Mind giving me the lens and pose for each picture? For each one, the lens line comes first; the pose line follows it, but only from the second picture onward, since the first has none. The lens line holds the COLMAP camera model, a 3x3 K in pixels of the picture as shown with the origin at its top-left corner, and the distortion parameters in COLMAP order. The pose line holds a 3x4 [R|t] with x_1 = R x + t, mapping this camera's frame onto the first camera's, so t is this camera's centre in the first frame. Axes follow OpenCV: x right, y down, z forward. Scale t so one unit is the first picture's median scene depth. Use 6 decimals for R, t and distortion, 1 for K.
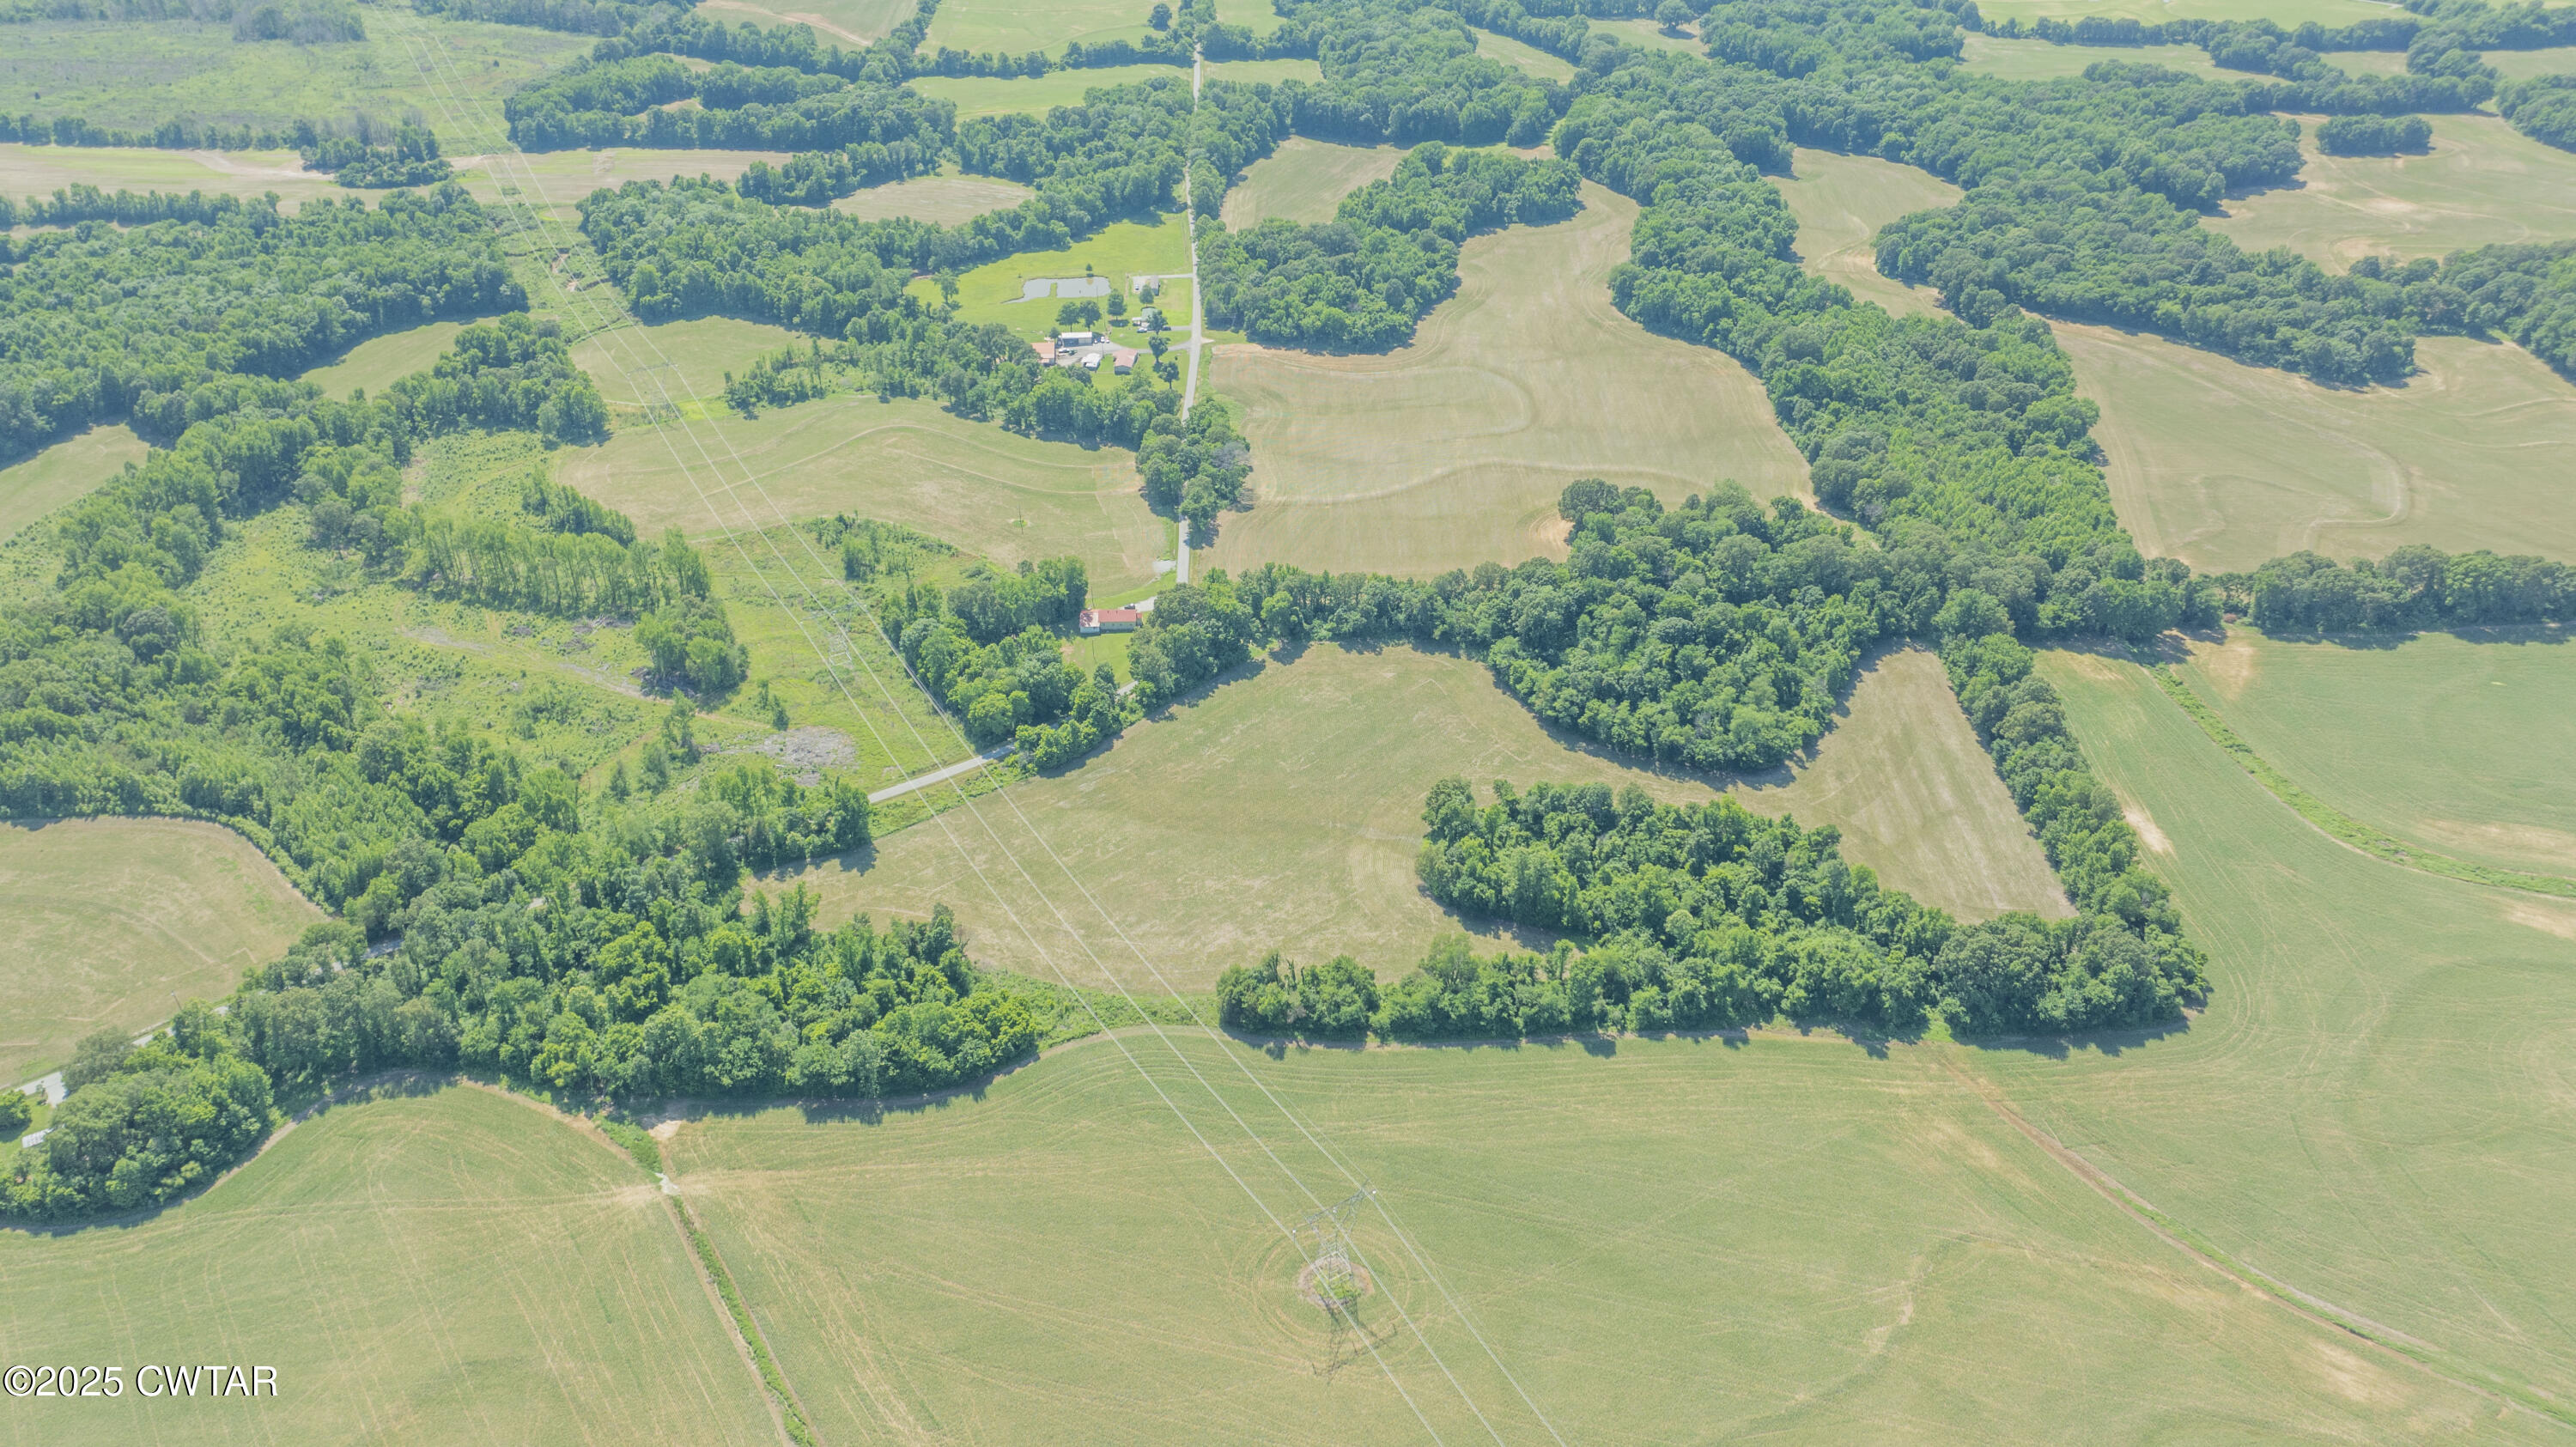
lens RADIAL K [[1800.0, 0, 1288.0], [0, 1800.0, 723.5], [0, 0, 1]] dist [-0.009275, -0.007456]
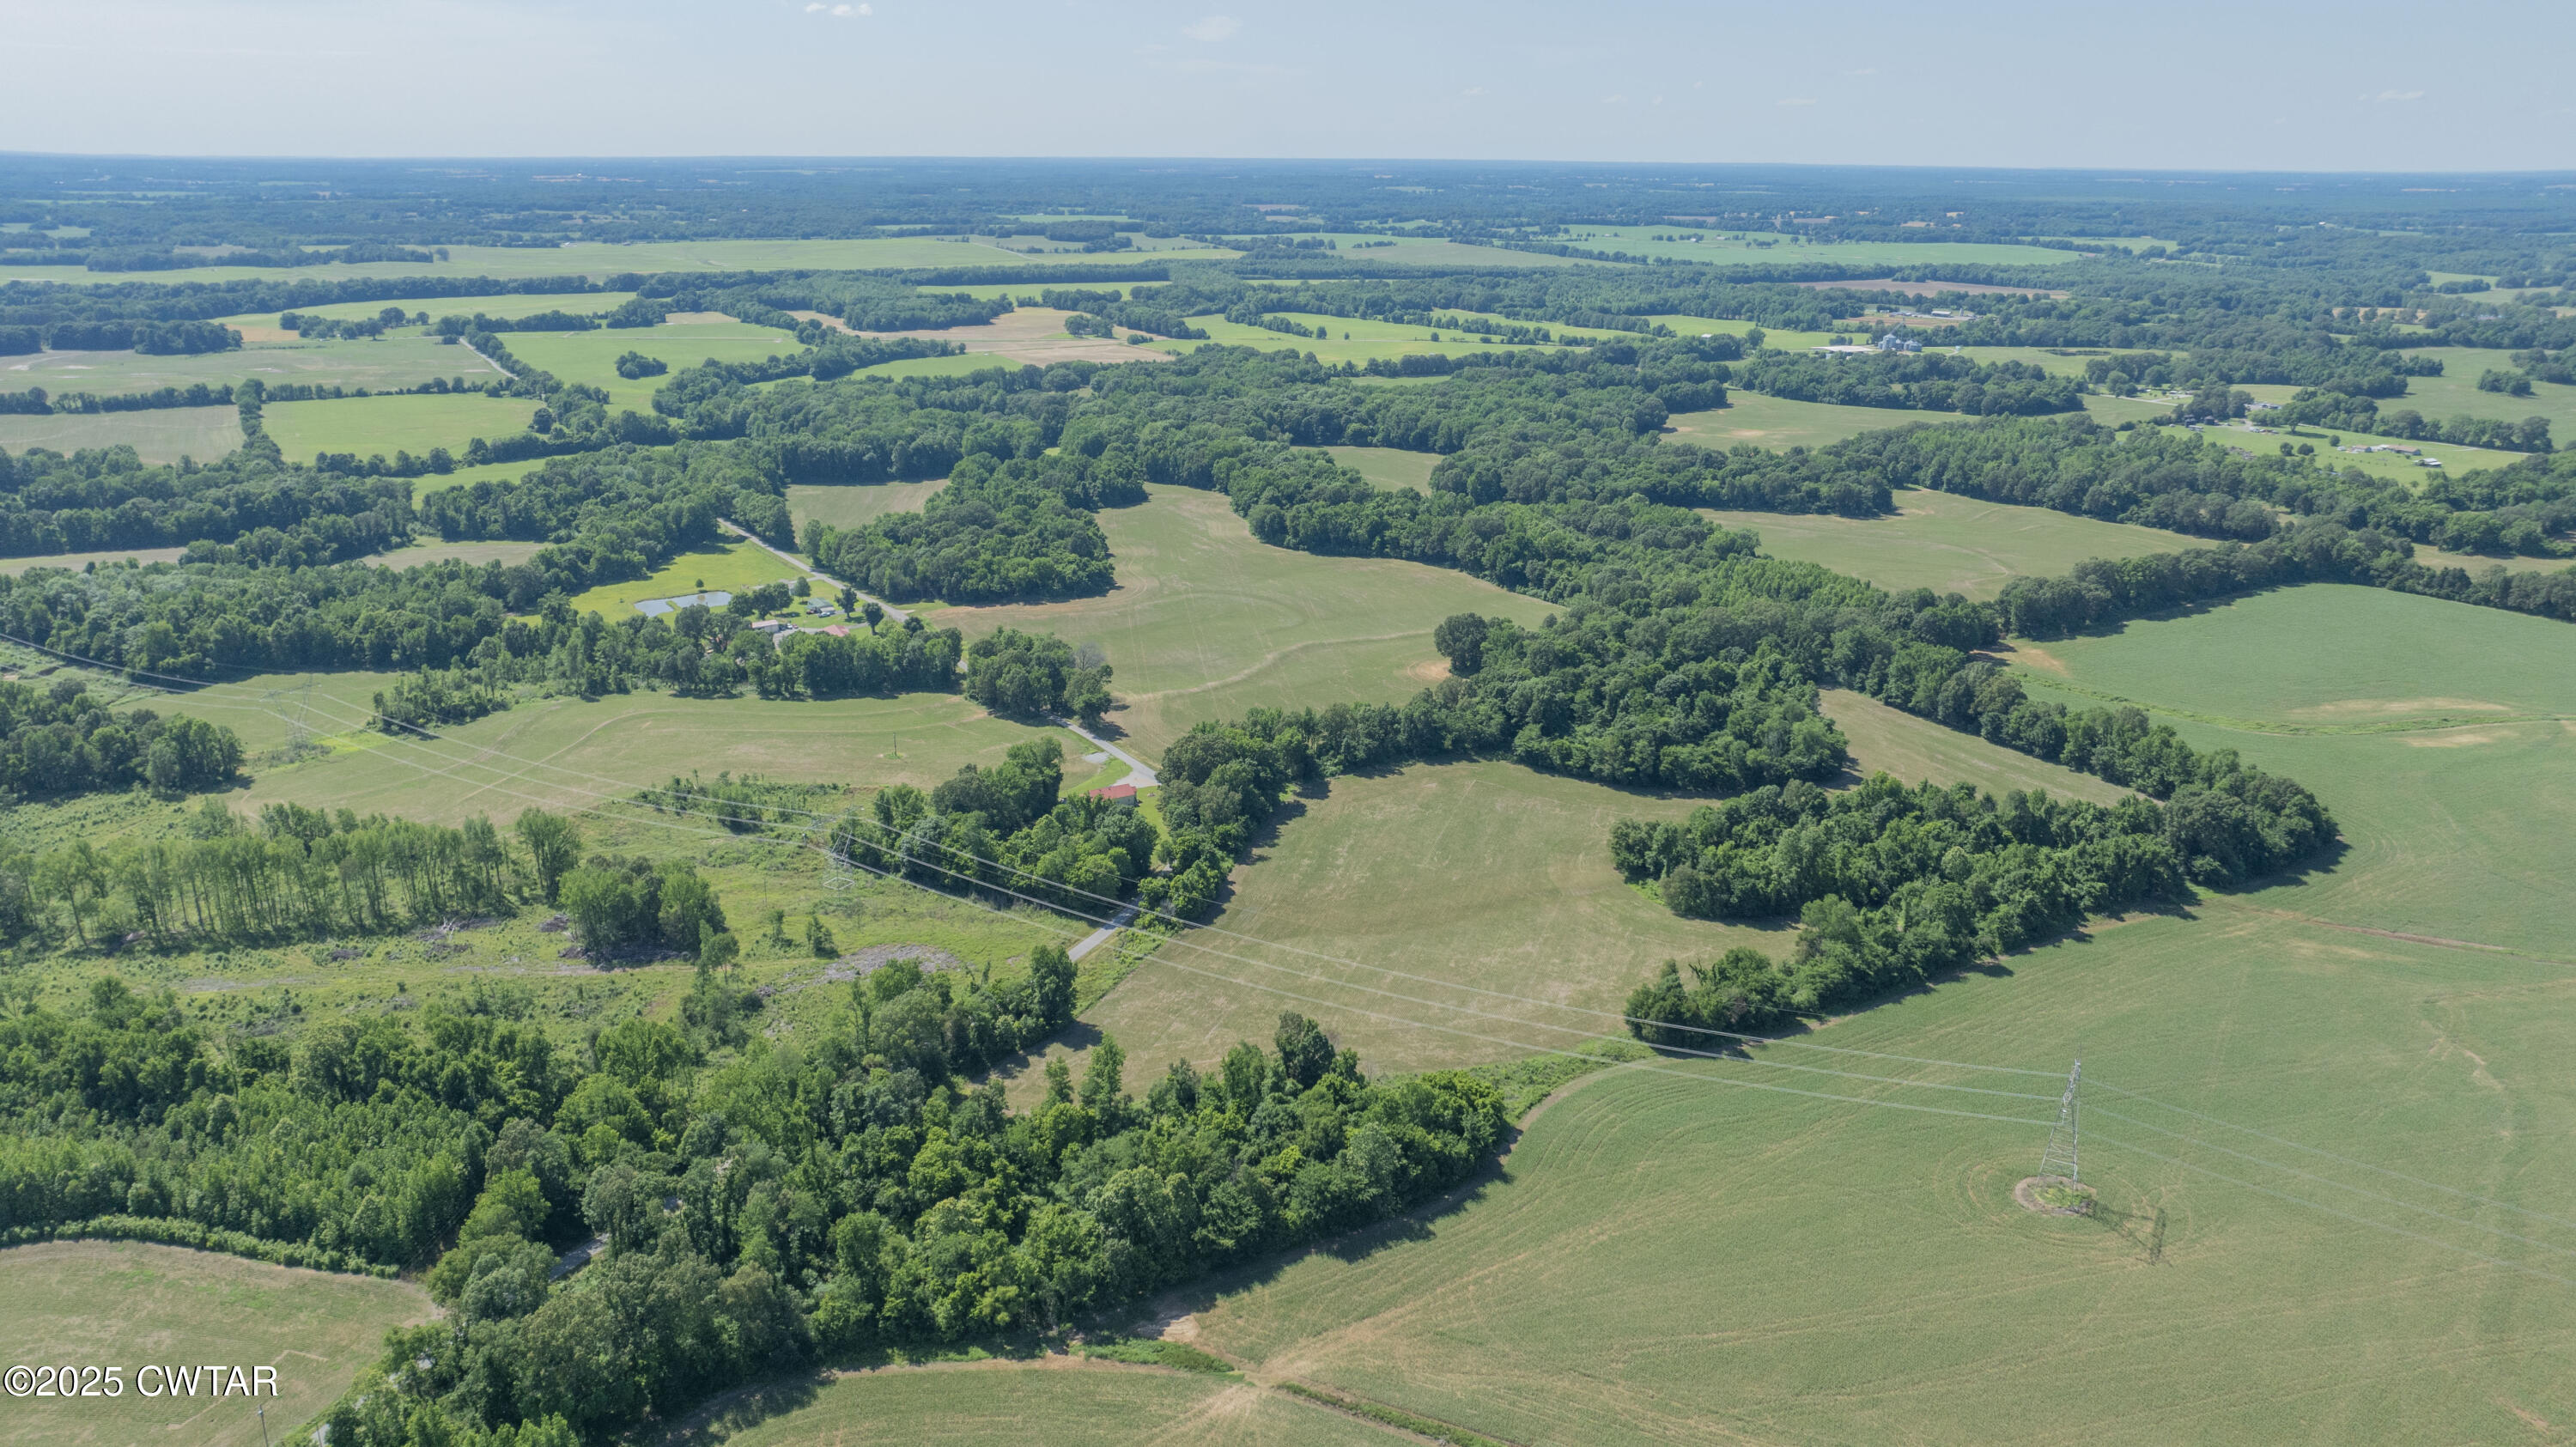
lens RADIAL K [[1800.0, 0, 1288.0], [0, 1800.0, 723.5], [0, 0, 1]] dist [-0.009275, -0.007456]
pose [[0.874233, -0.149431, 0.461937, -0.528326], [0.271064, 0.939585, -0.209055, 0.142854], [-0.402790, 0.307977, 0.861922, 0.269982]]
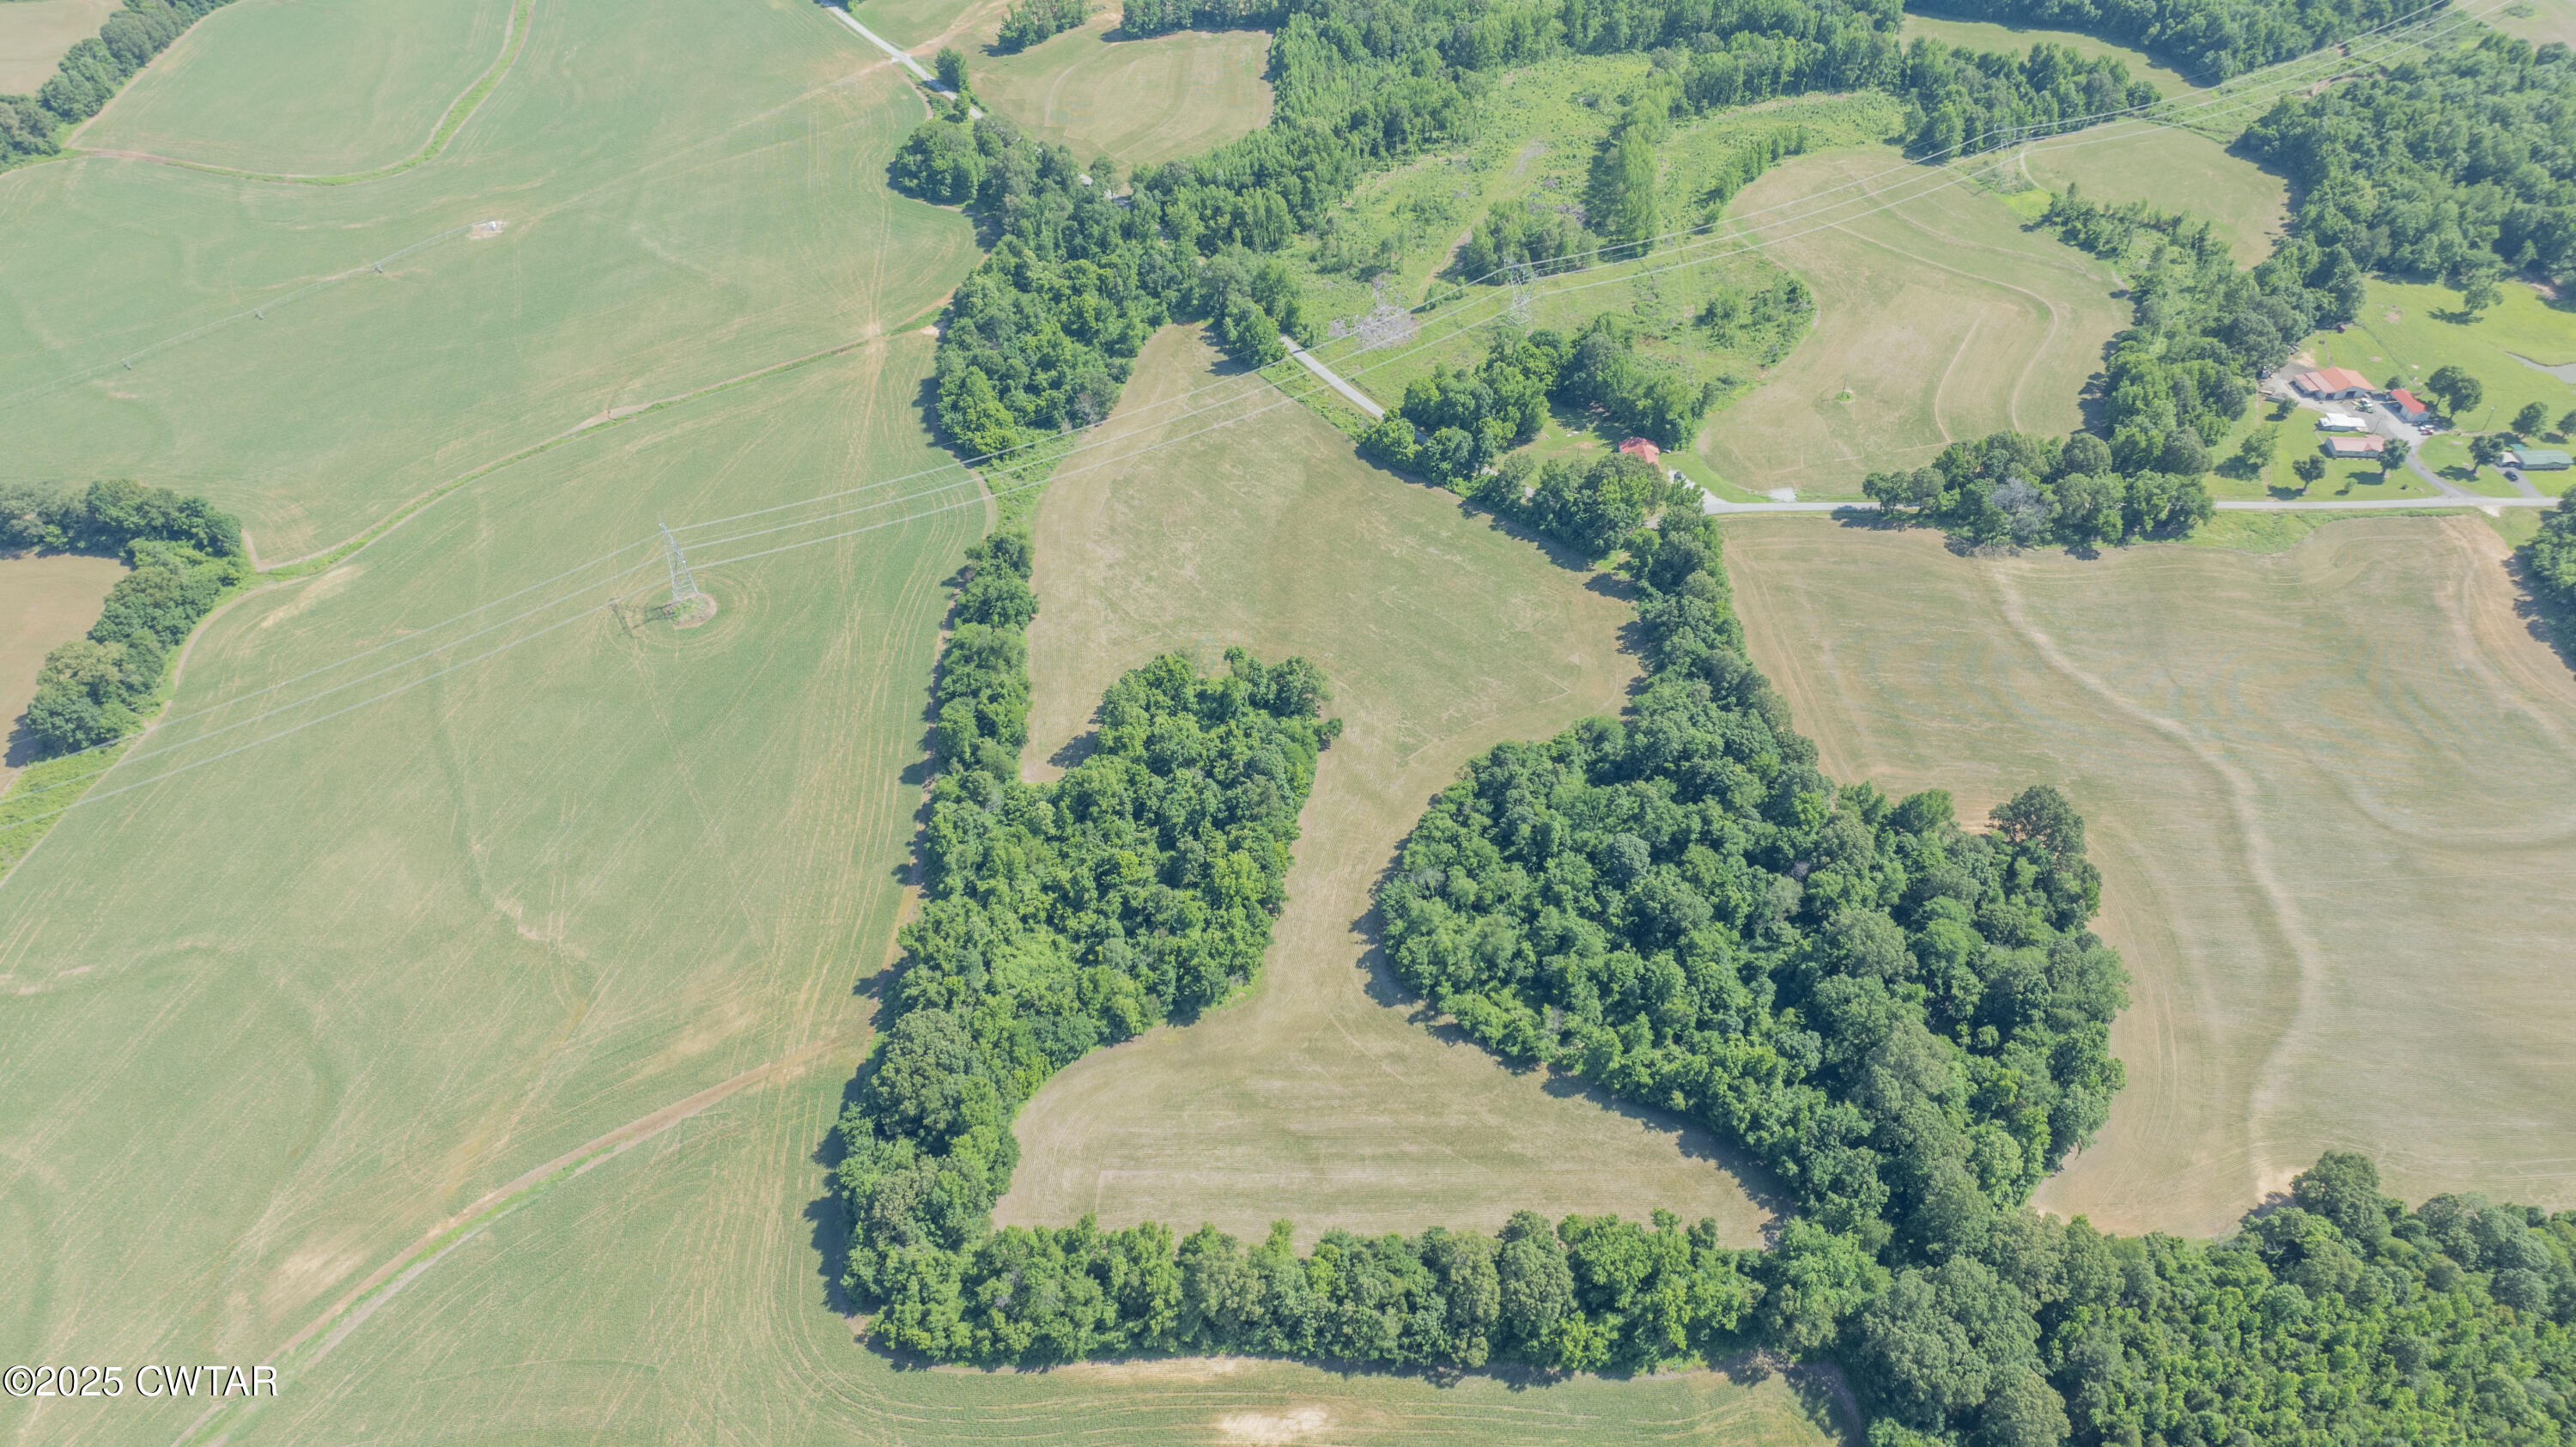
lens RADIAL K [[1769.8, 0, 1288.0], [0, 1769.8, 723.5], [0, 0, 1]] dist [0.027790, -0.089624]
pose [[0.015329, 0.668871, -0.743220, 0.835774], [-0.561591, 0.620750, 0.547069, -0.467867], [0.827273, 0.409000, 0.385148, 0.718320]]
